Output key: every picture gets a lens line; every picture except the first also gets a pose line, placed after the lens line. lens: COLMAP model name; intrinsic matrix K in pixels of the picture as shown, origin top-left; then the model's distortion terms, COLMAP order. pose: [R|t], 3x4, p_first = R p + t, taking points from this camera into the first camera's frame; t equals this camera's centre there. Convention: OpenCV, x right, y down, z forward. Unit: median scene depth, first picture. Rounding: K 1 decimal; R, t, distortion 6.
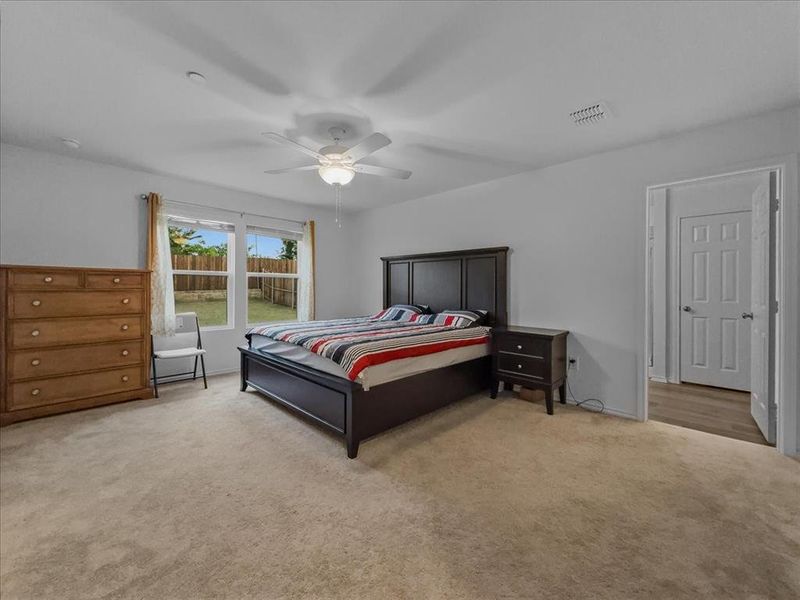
lens RADIAL K [[323.1, 0, 401.0], [0, 323.1, 296.3], [0, 0, 1]] dist [0.004751, -0.000479]
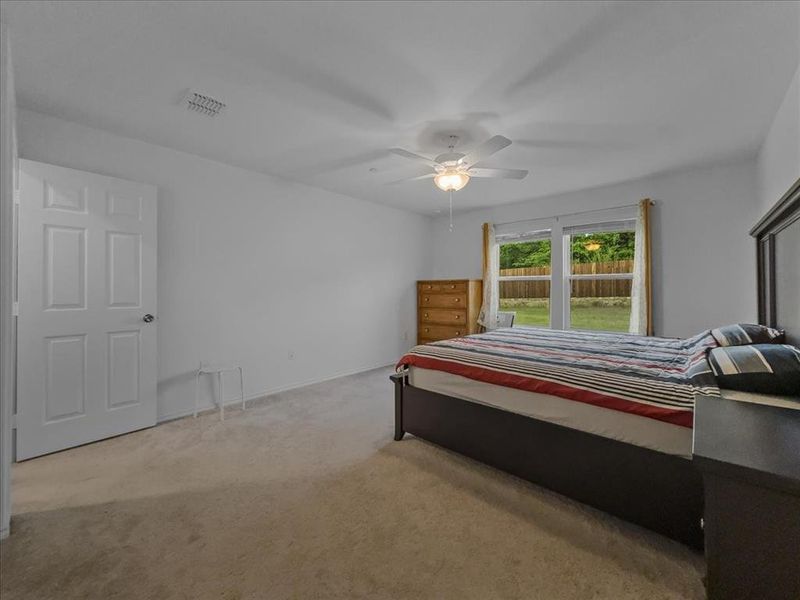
lens RADIAL K [[323.1, 0, 401.0], [0, 323.1, 296.3], [0, 0, 1]] dist [0.004751, -0.000479]
pose [[0.020725, -0.003051, -0.999781, 0.810593], [-0.020048, 0.999793, -0.003466, -0.006050], [0.999584, 0.020115, 0.020659, 0.796244]]
